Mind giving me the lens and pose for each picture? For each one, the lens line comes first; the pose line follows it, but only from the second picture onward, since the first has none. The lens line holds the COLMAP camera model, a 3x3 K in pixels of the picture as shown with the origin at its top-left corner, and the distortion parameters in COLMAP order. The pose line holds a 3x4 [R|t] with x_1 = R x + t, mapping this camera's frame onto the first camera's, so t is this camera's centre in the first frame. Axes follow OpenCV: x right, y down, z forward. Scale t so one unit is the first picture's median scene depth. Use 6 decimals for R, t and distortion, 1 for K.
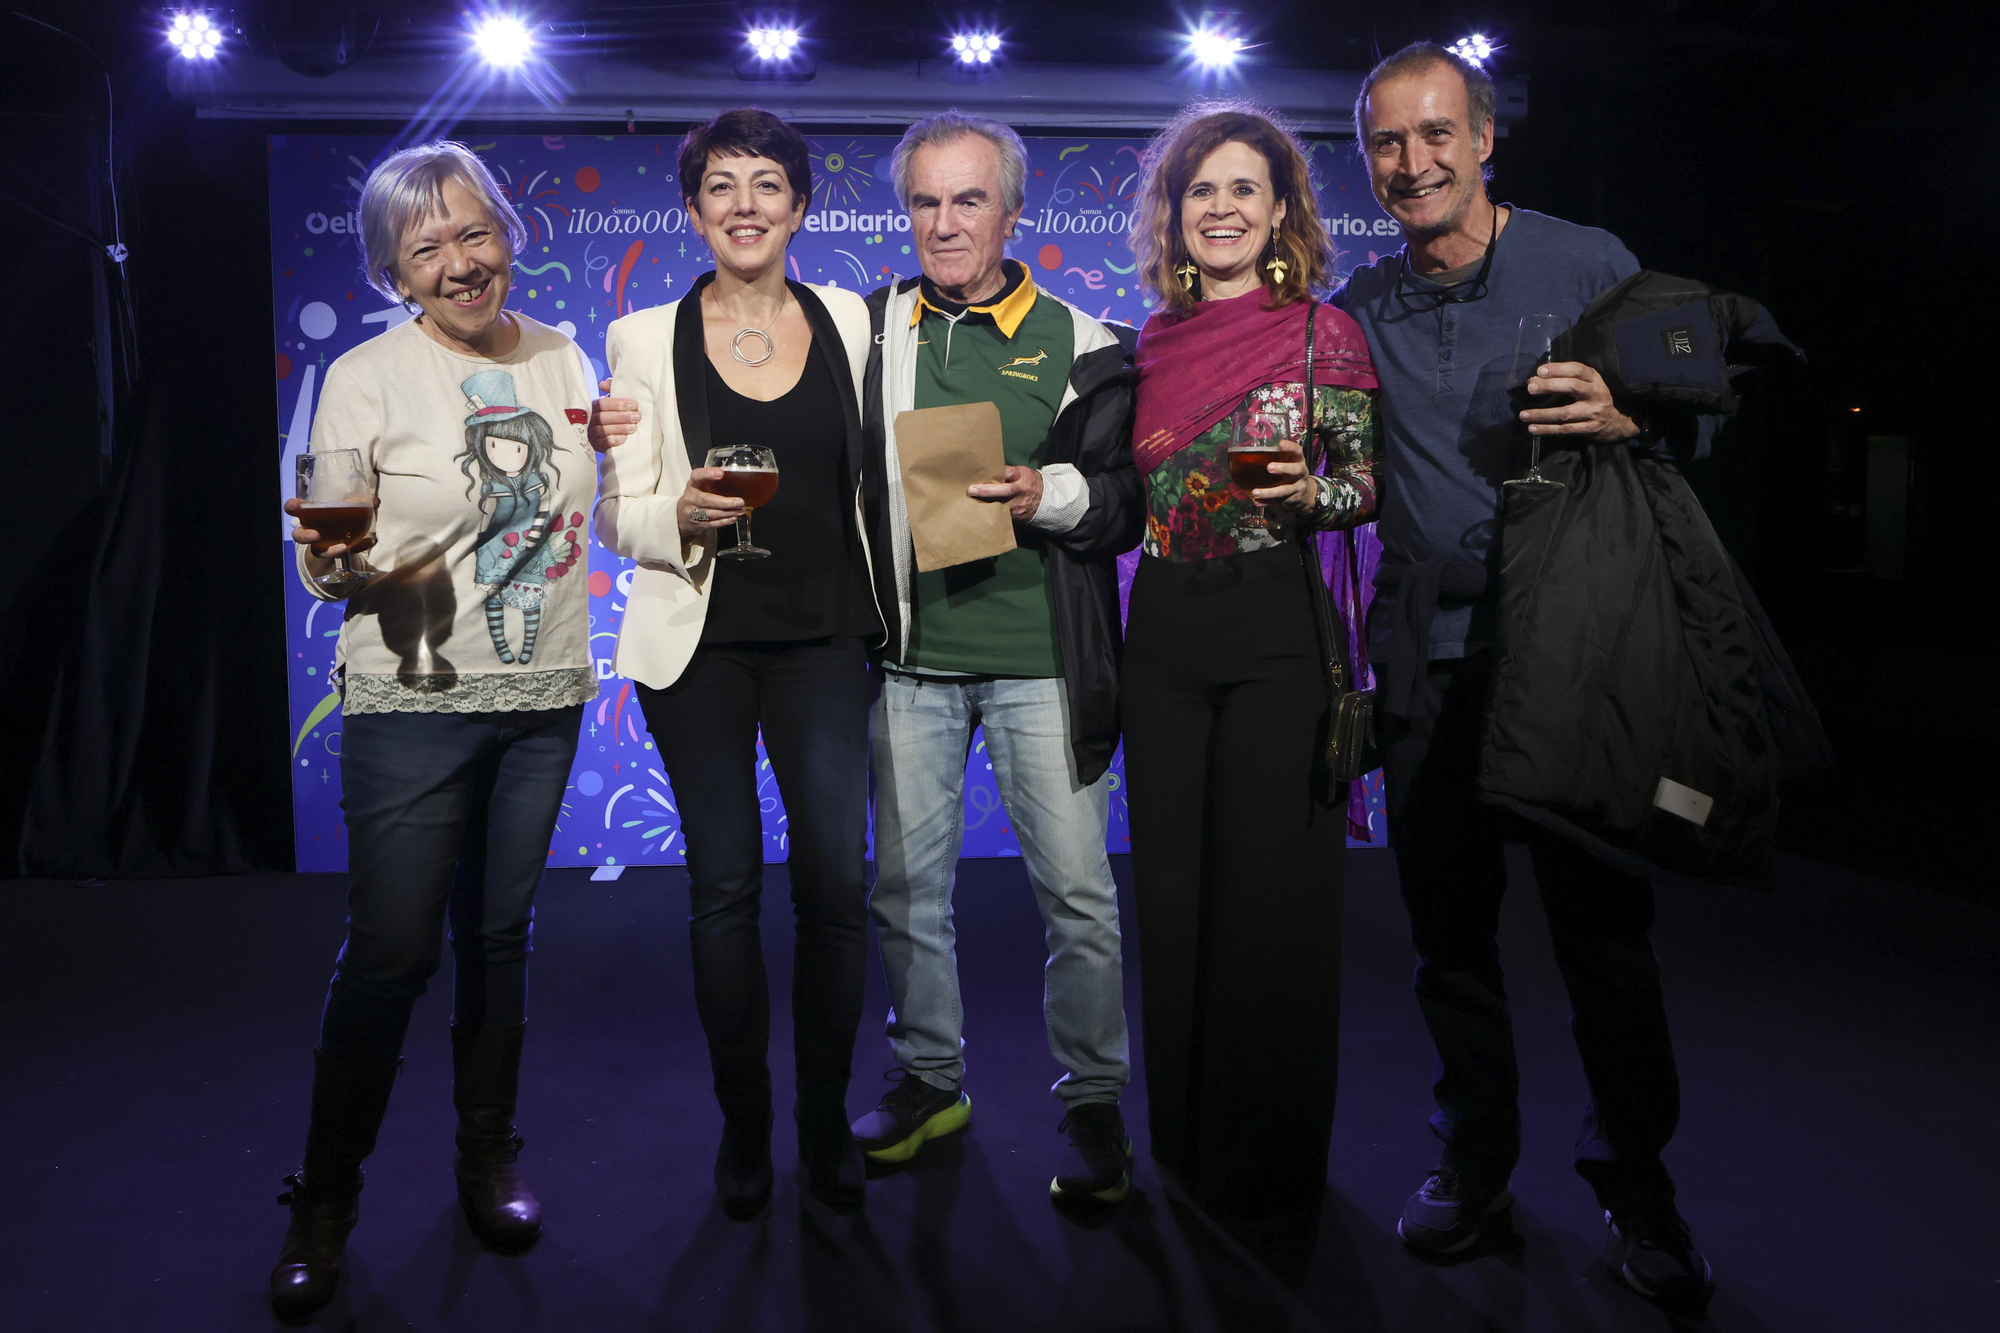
lens RADIAL K [[1731.1, 0, 1000.0], [0, 1731.1, 666.5], [0, 0, 1]] dist [-0.075237, 0.102122]
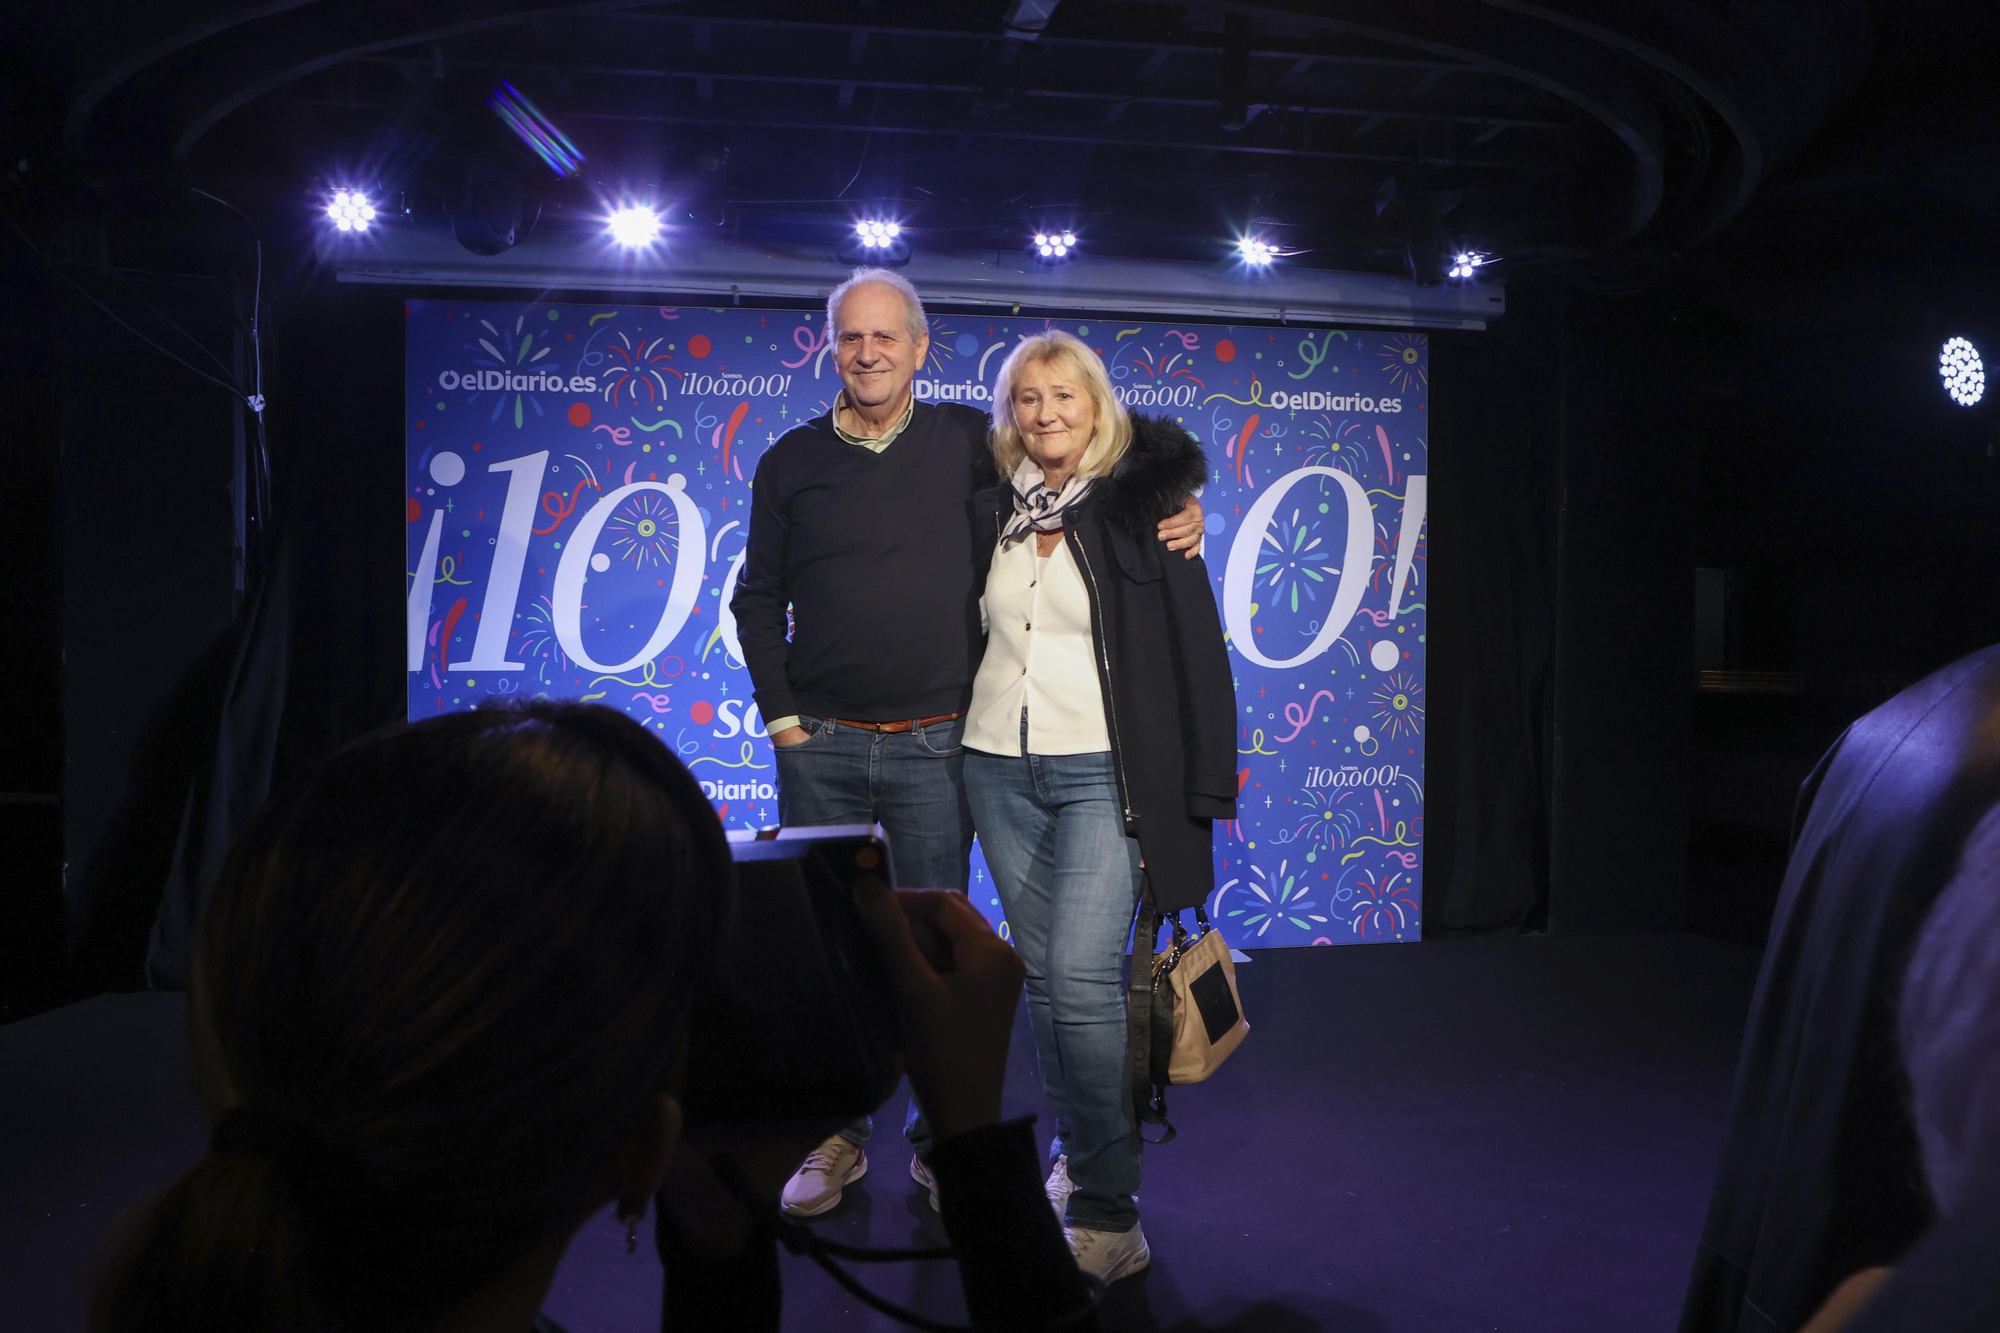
lens RADIAL K [[1597.5, 0, 1000.0], [0, 1597.5, 666.5], [0, 0, 1]] dist [-0.064855, 0.002612]
pose [[0.995132, 0.005518, 0.098391, -0.147192], [0.002378, 0.996796, -0.079950, 0.003547], [-0.098517, 0.079795, 0.991931, -0.017016]]
